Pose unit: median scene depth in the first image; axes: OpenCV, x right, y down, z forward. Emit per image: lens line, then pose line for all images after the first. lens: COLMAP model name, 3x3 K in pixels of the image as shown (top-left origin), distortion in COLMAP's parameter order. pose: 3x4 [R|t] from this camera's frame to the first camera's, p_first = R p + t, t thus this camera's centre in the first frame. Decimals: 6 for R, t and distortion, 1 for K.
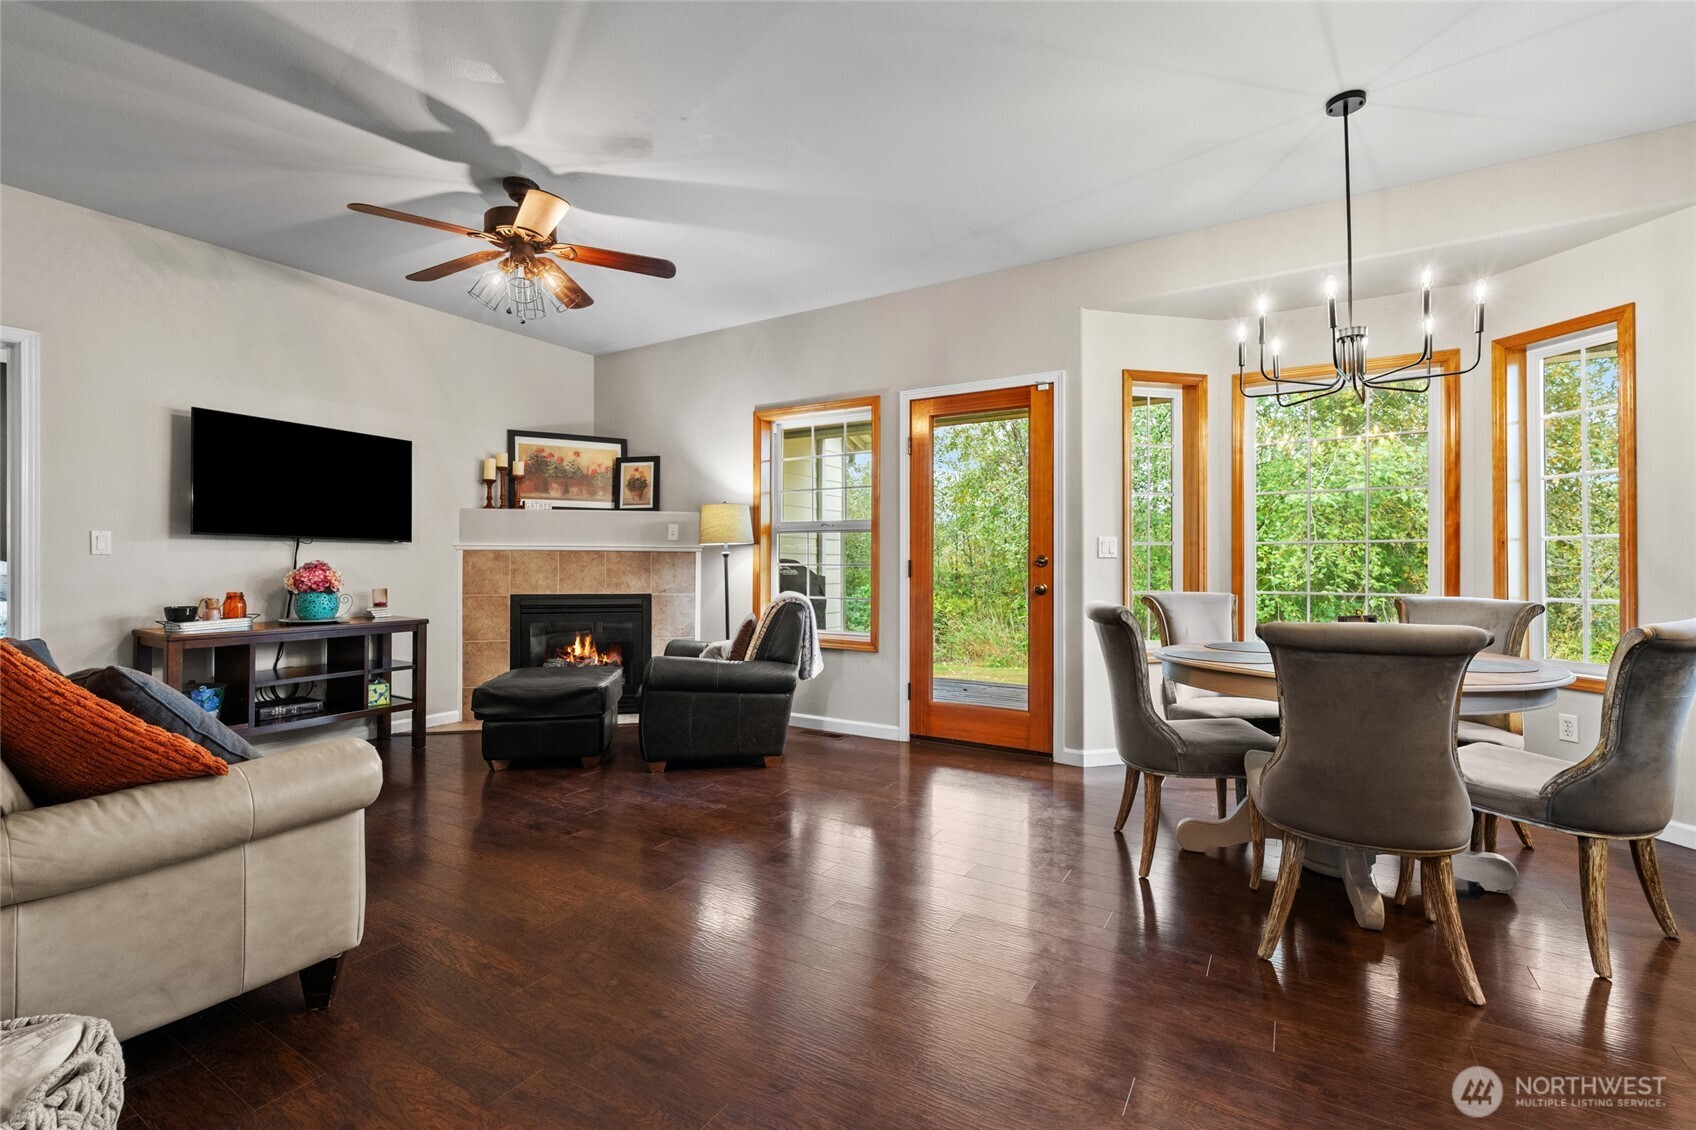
lens RADIAL K [[741.7, 0, 851.0], [0, 741.7, 560.1], [0, 0, 1]] dist [-0.001341, -0.000131]
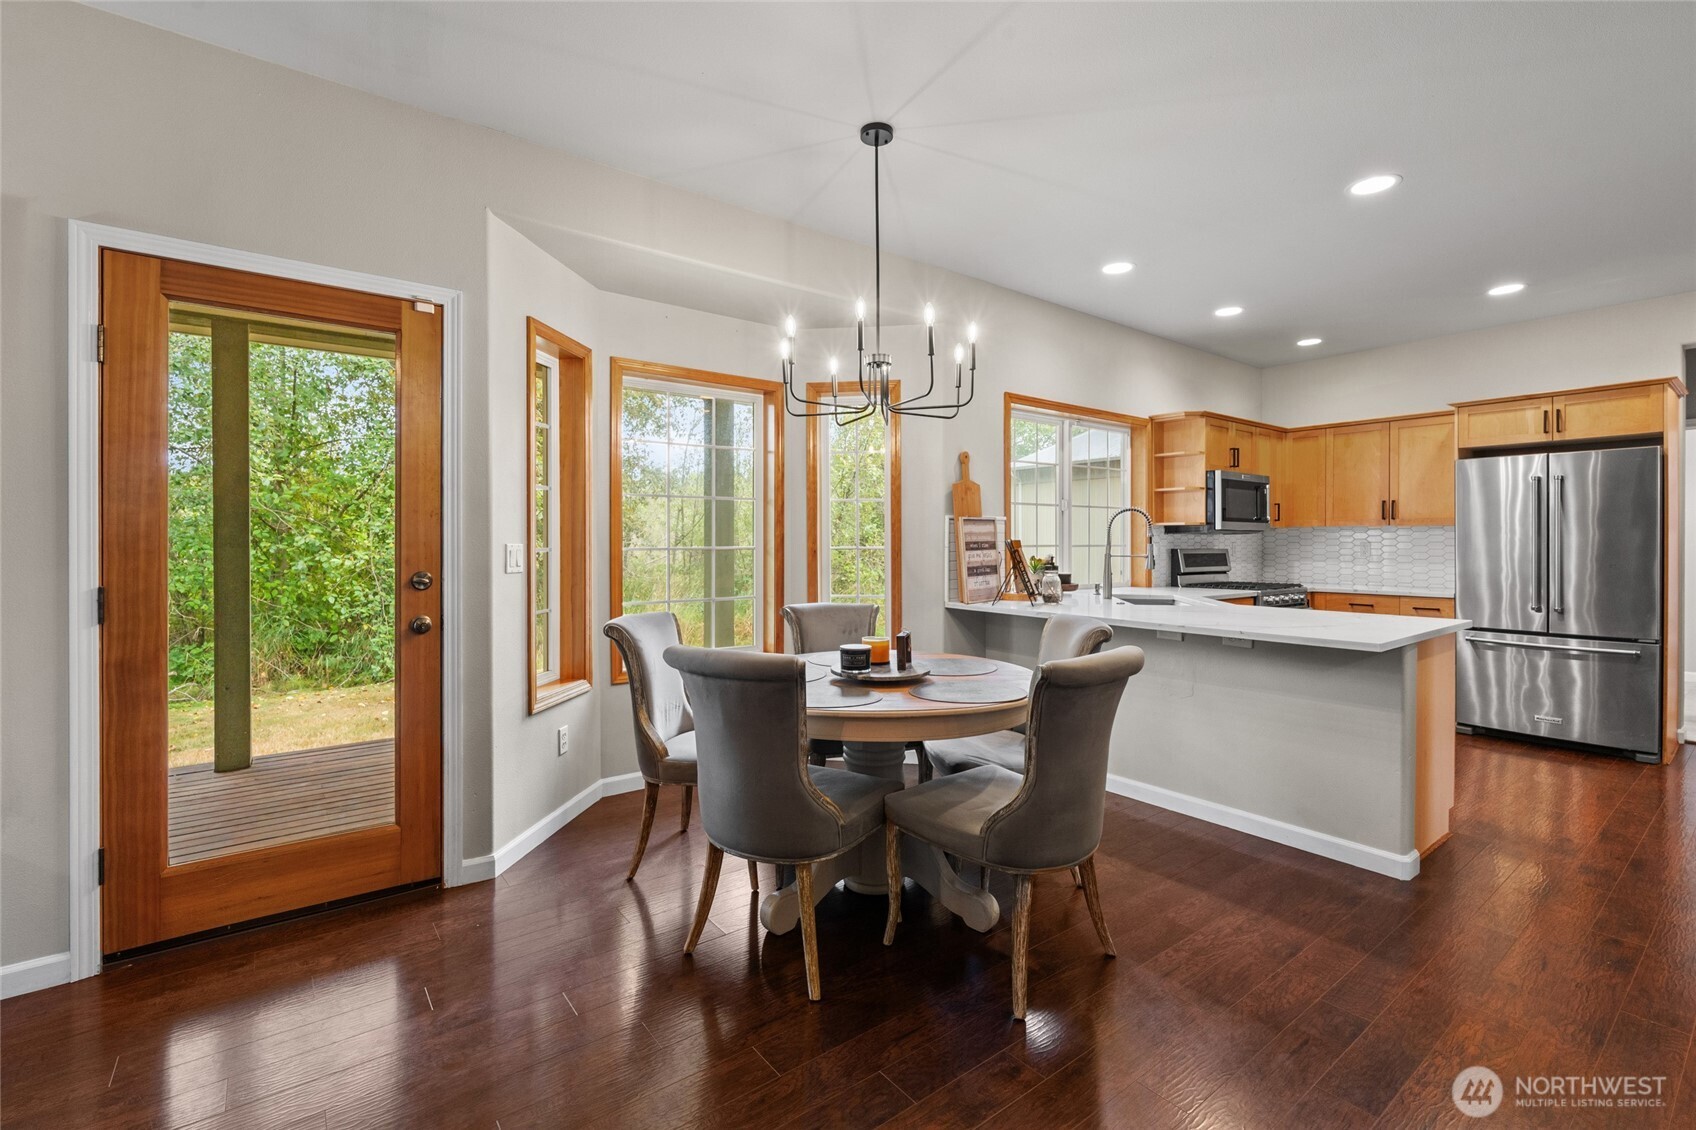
lens RADIAL K [[749.7, 0, 842.2], [0, 749.7, 549.3], [0, 0, 1]] dist [-0.004106, -0.000422]
pose [[0.366445, -0.006018, 0.930420, -0.188896], [-0.001653, 0.999973, 0.007119, -0.028413], [-0.930438, -0.004147, 0.366426, 0.390930]]
